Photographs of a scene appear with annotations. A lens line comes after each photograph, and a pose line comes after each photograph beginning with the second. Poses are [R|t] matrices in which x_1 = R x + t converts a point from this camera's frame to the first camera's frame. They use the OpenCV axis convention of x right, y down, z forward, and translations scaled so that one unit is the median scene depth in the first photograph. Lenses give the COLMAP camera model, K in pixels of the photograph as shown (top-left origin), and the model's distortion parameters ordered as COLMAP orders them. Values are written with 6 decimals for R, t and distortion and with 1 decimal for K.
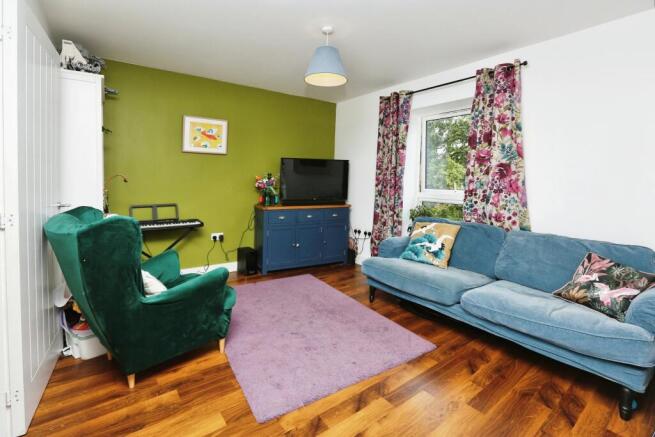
lens RADIAL K [[315.2, 0, 344.0], [0, 315.2, 200.2], [0, 0, 1]] dist [-0.059507, 0.020540]
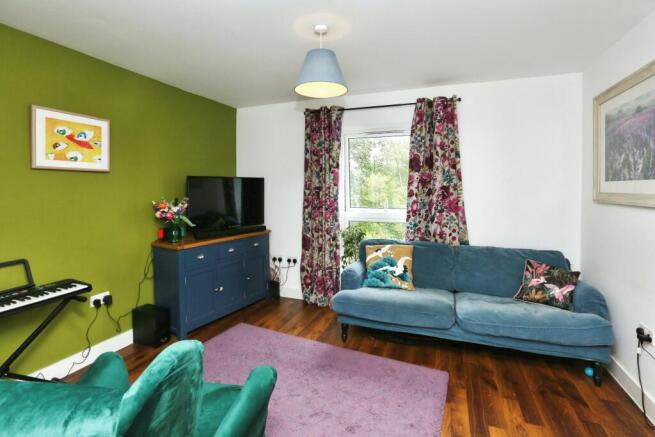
lens RADIAL K [[315.2, 0, 344.0], [0, 315.2, 200.2], [0, 0, 1]] dist [-0.059507, 0.020540]
pose [[0.843649, -0.036017, 0.535685, -0.367451], [0.044597, 0.999000, -0.003068, -0.074869], [-0.535039, 0.026478, 0.844412, 0.229003]]
